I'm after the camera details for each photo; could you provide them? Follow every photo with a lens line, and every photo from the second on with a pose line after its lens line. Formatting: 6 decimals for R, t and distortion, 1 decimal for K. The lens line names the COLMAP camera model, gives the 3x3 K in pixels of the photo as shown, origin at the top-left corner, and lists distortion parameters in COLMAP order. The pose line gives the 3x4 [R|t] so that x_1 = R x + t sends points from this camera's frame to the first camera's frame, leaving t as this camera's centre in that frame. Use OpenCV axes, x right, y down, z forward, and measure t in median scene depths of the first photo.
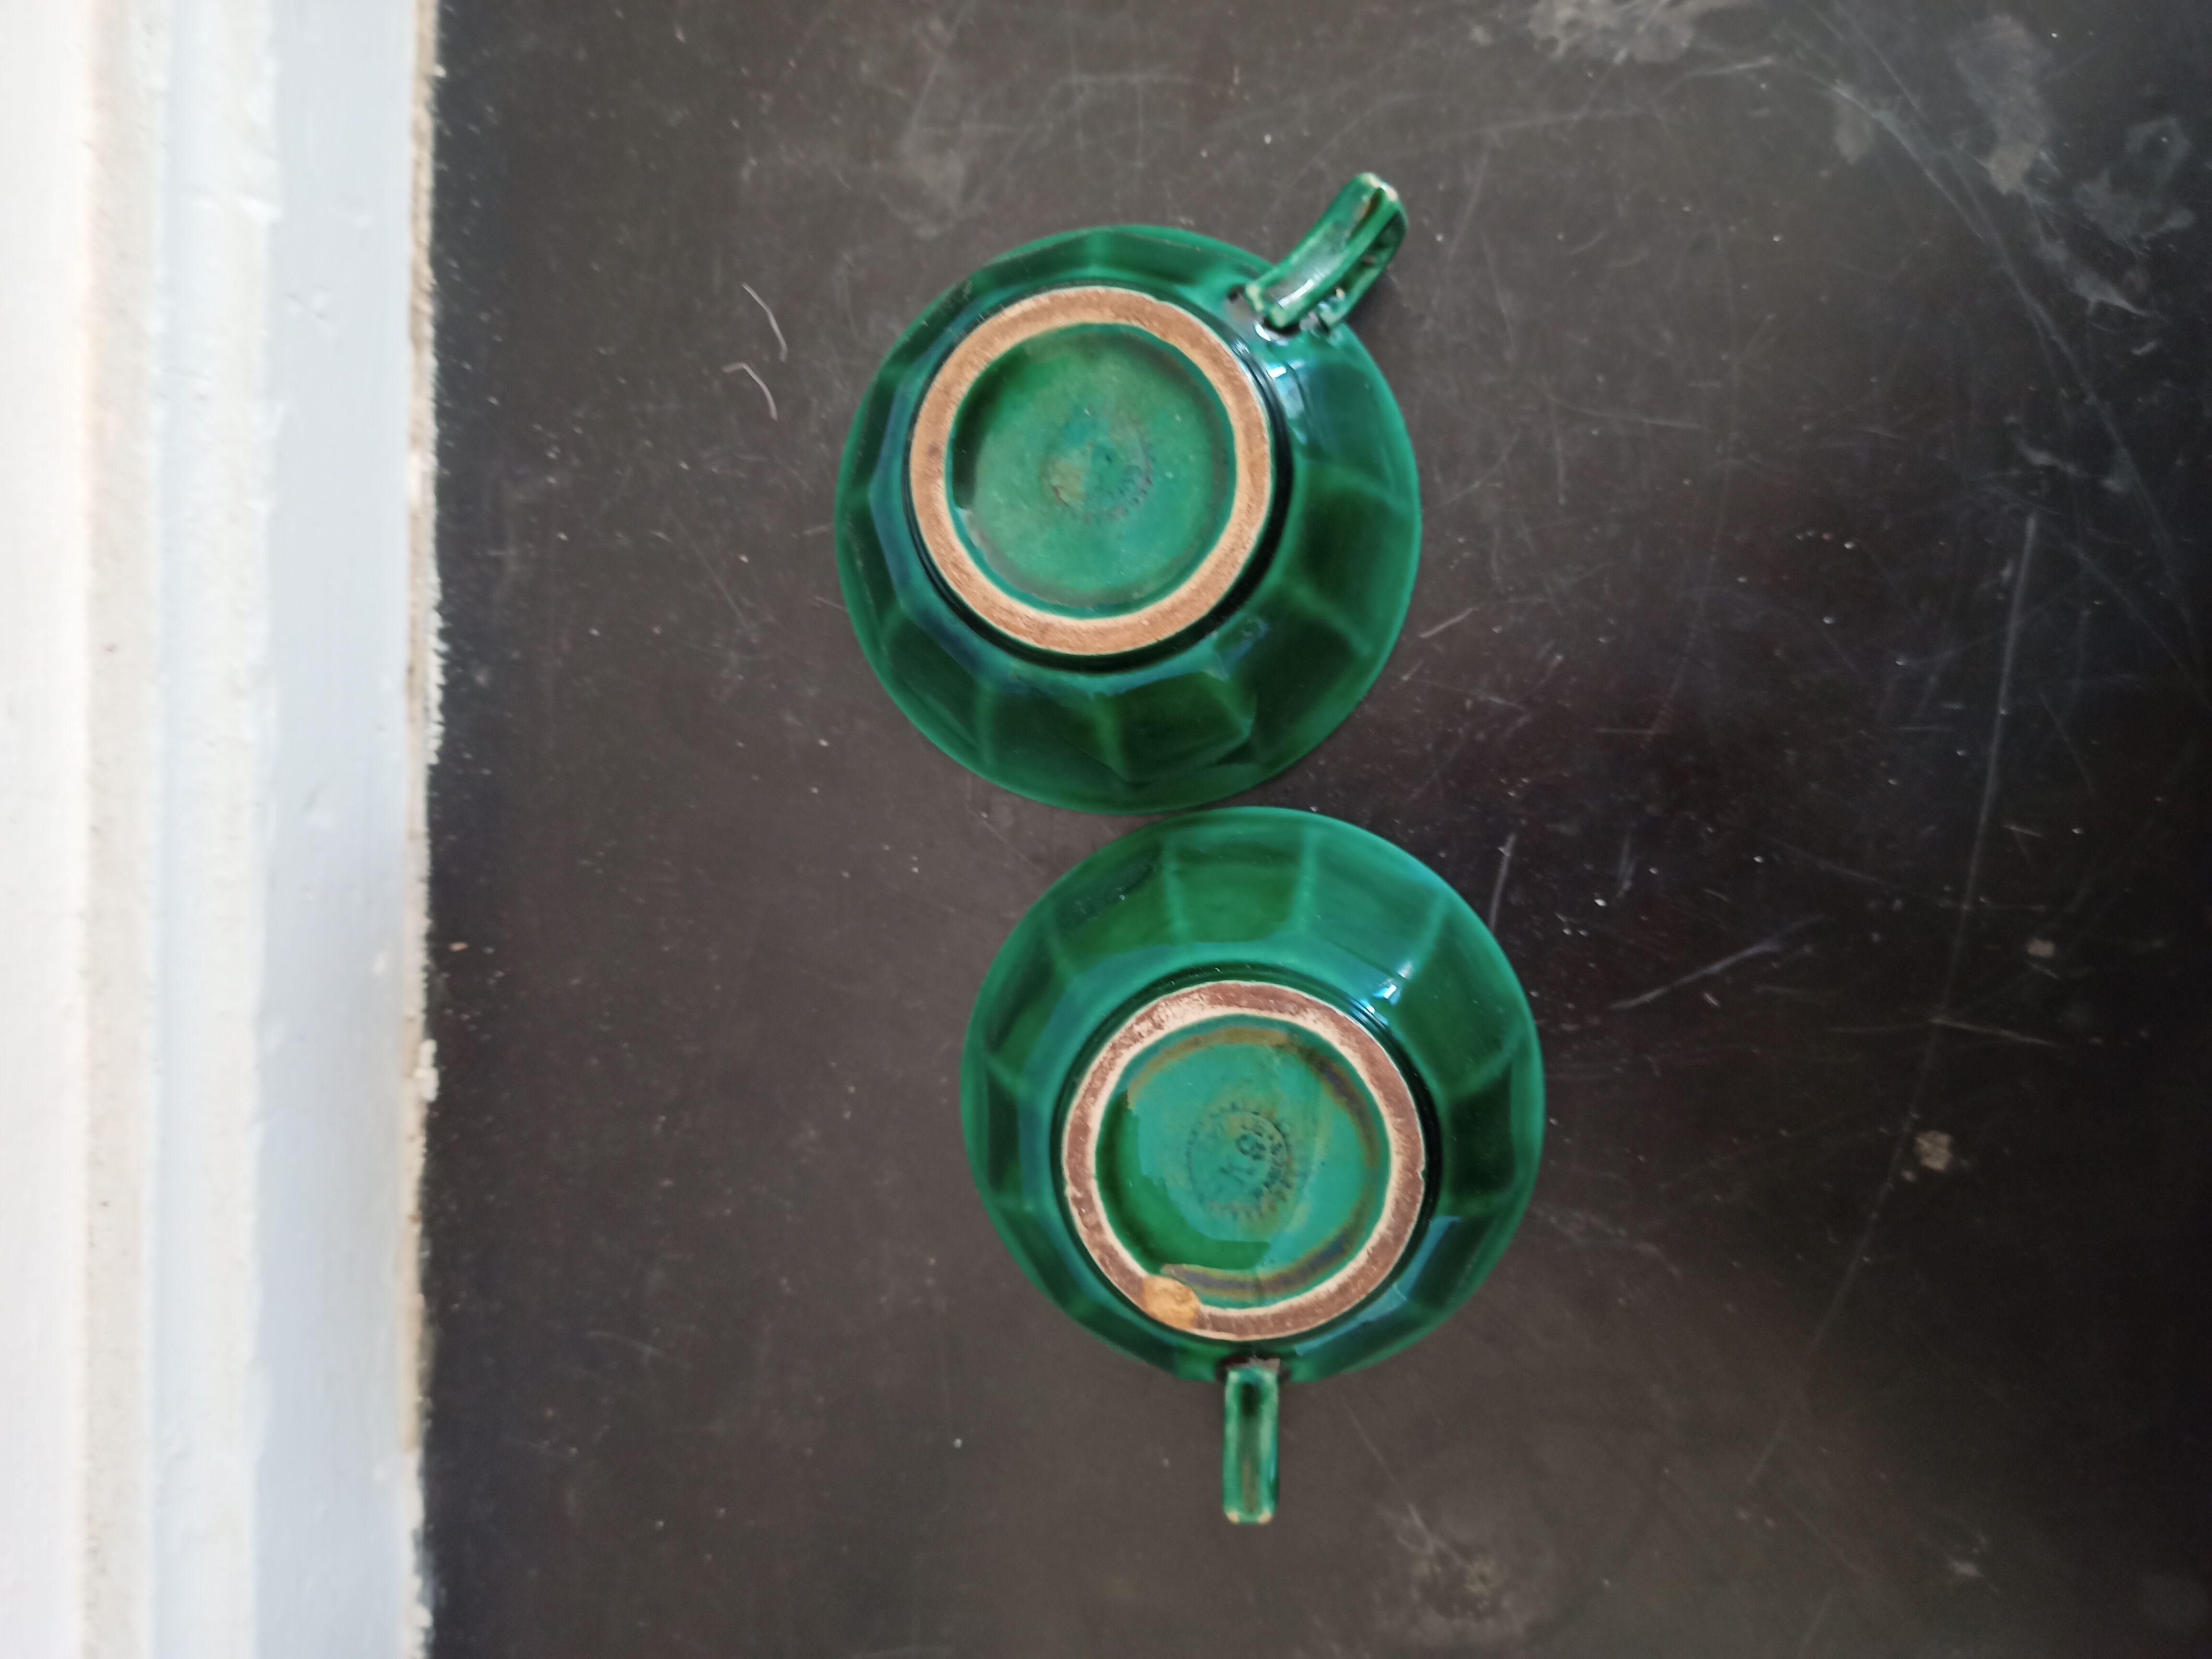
lens RADIAL K [[1792.4, 0, 1143.3], [0, 1792.4, 834.3], [0, 0, 1]] dist [0.000875, -0.019335]
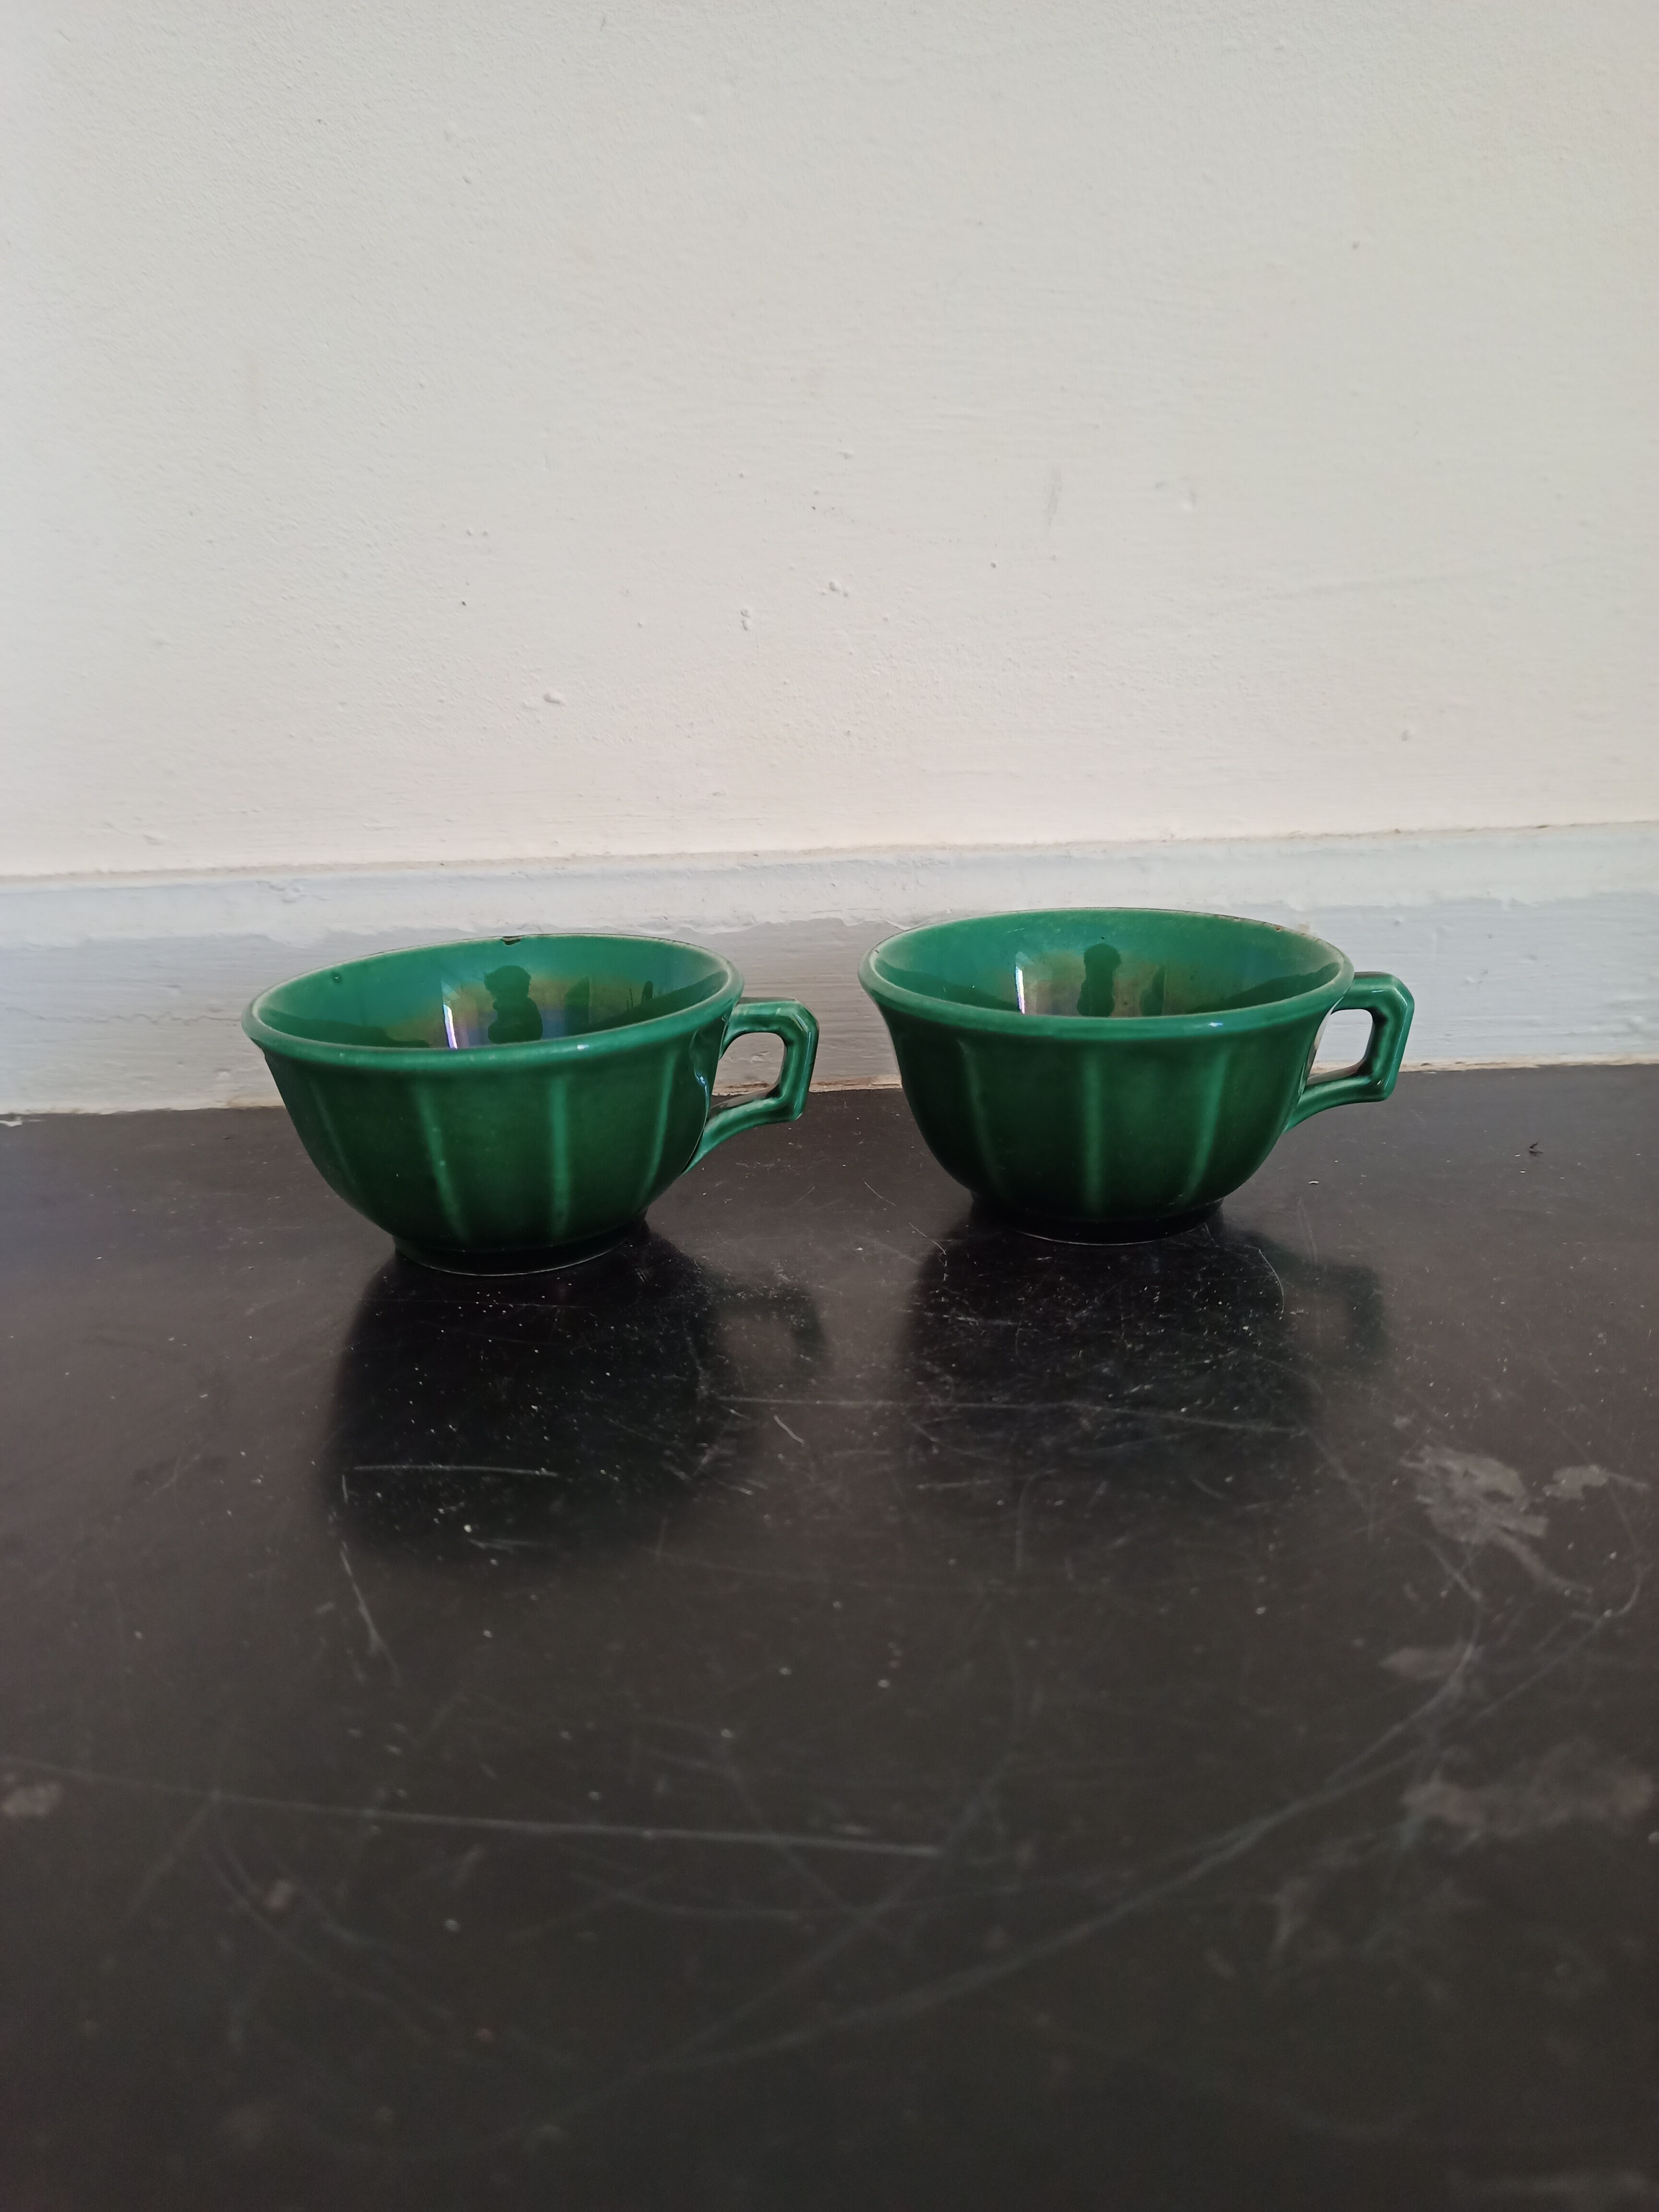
lens RADIAL K [[1792.4, 0, 840.0], [0, 1792.4, 1089.4], [0, 0, 1]] dist [0.000875, -0.019335]
pose [[0.022224, 0.364255, -0.931034, 1.014687], [-0.999753, 0.007961, -0.020750, -0.129791], [-0.000147, 0.931265, 0.364342, 0.492459]]
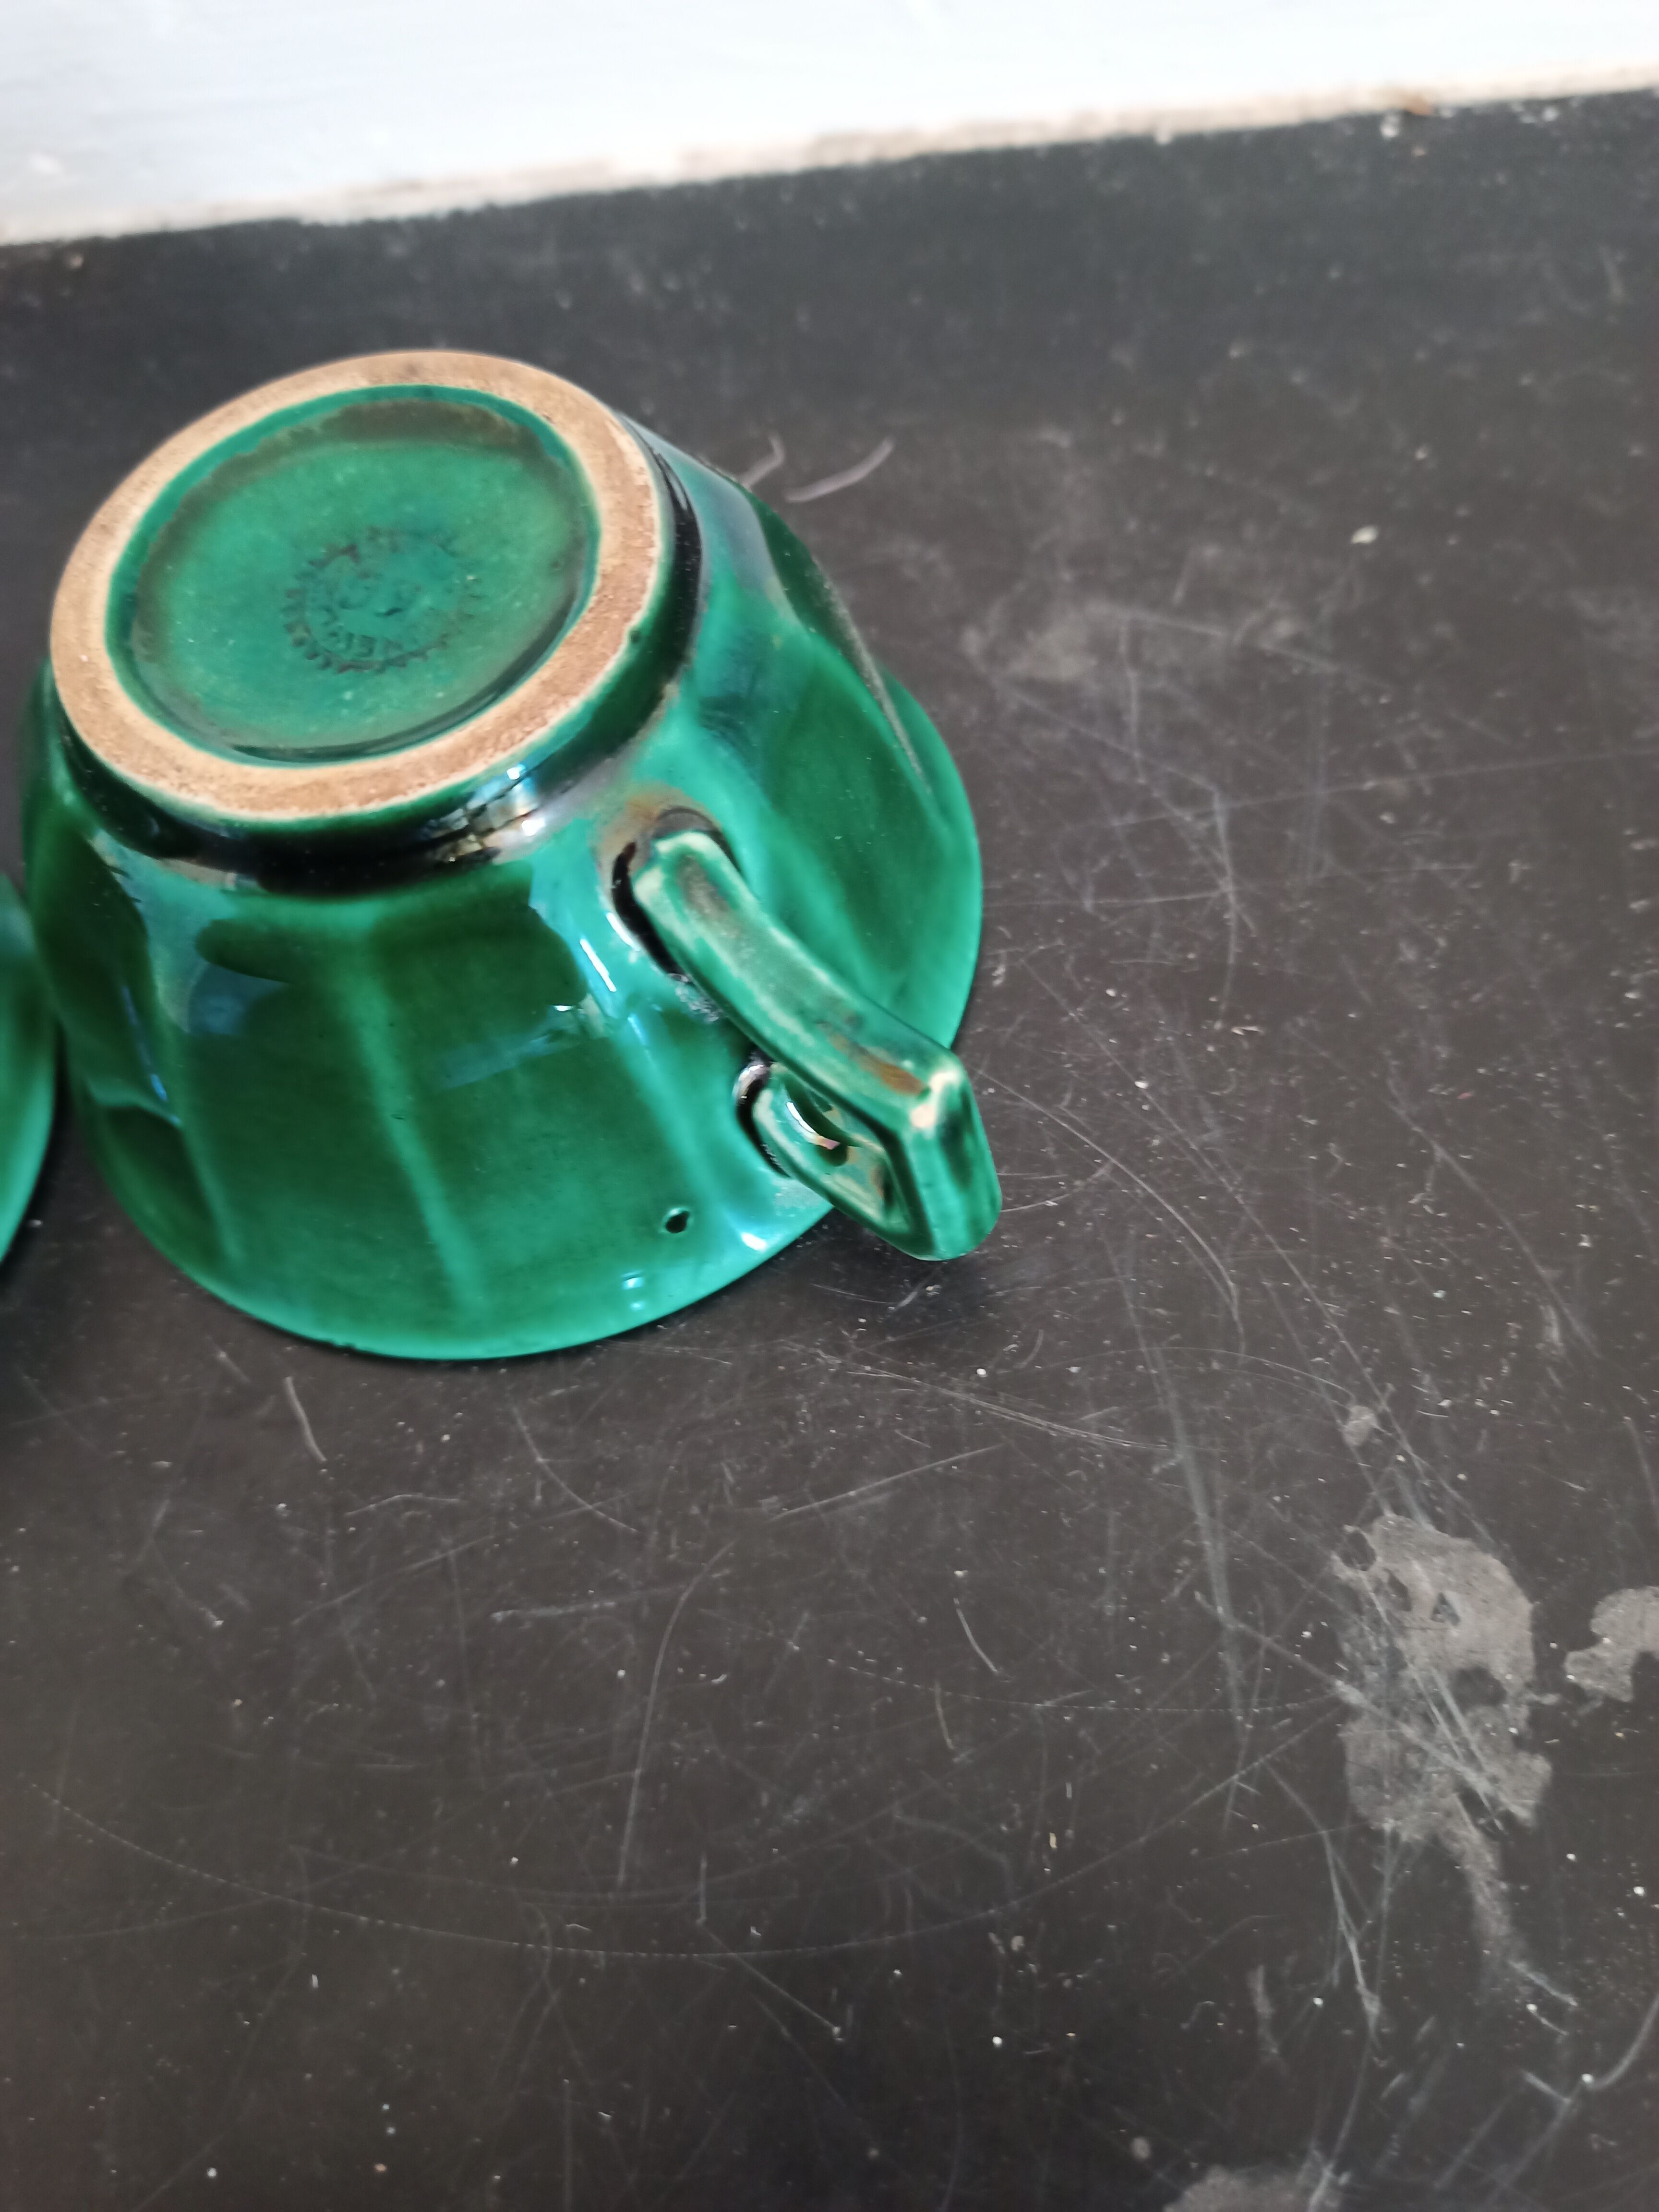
lens RADIAL K [[1792.4, 0, 878.1], [0, 1792.4, 1174.8], [0, 0, 1]] dist [0.000875, -0.019335]
pose [[0.022108, 0.924563, -0.380388, 0.322554], [-0.997330, 0.046882, 0.055986, -0.339449], [0.069596, 0.378134, 0.923131, 0.473553]]
